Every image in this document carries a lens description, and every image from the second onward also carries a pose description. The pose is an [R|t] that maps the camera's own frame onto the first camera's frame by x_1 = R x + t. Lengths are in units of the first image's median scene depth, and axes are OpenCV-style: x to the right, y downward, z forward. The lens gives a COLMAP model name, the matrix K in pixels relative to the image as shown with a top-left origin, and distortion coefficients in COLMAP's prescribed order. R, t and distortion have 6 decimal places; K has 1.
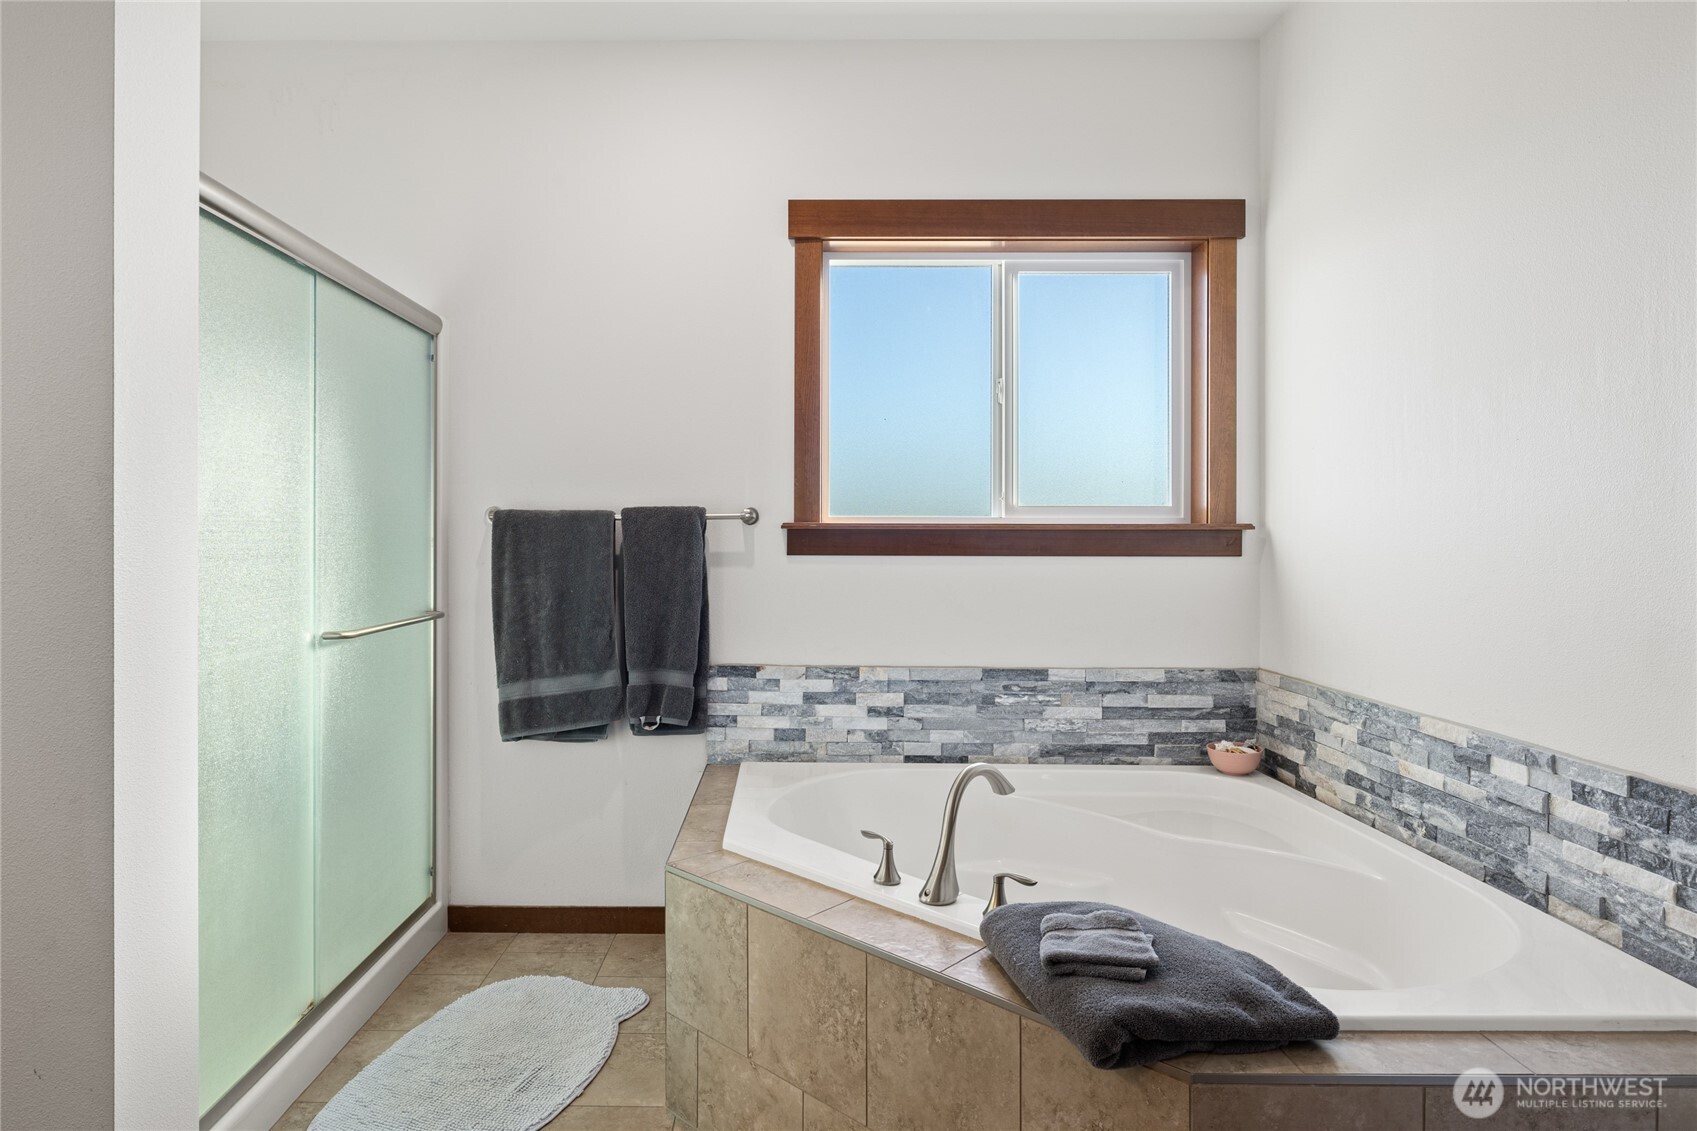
lens RADIAL K [[898.0, 0, 846.9], [0, 898.0, 553.4], [0, 0, 1]] dist [-0.001483, 0.001475]
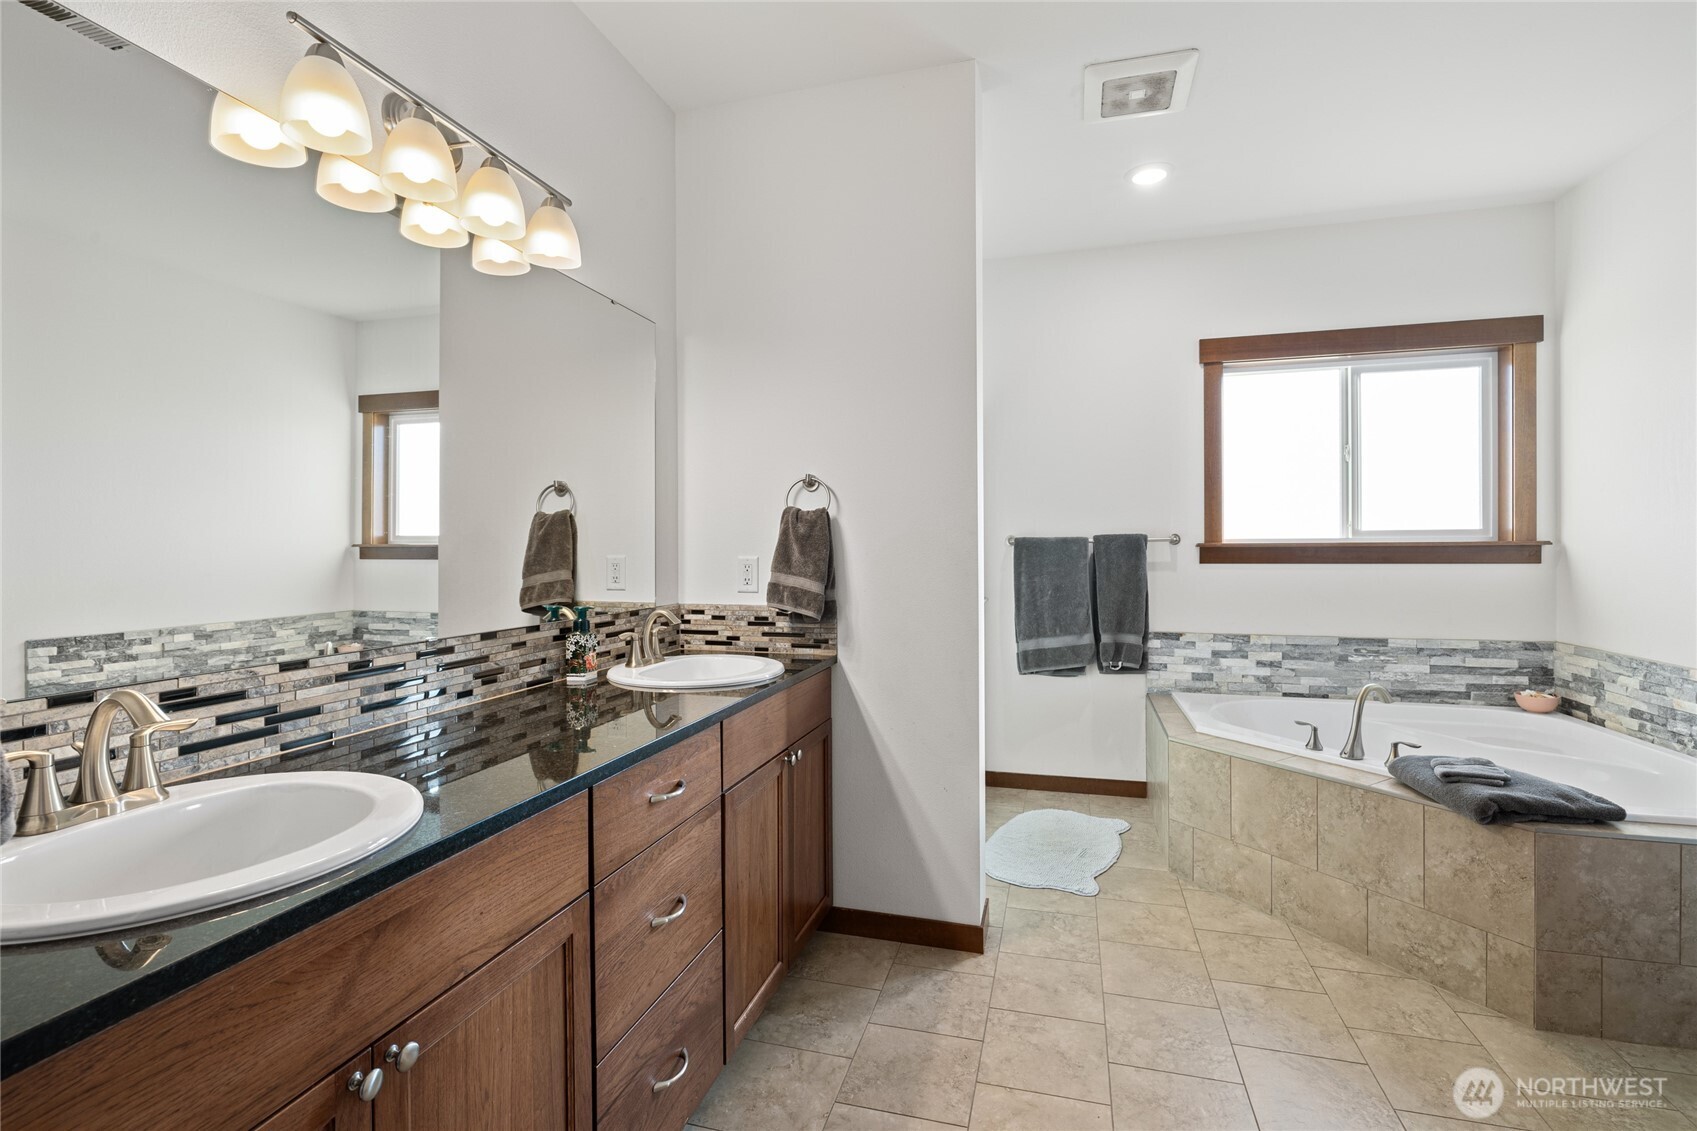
lens RADIAL K [[804.6, 0, 847.7], [0, 804.6, 561.4], [0, 0, 1]] dist [0.001955, -0.000361]
pose [[0.965808, -0.004041, -0.259229, -0.304288], [0.004853, 0.999985, 0.002493, -0.008722], [0.259215, -0.003666, 0.965813, -0.544436]]
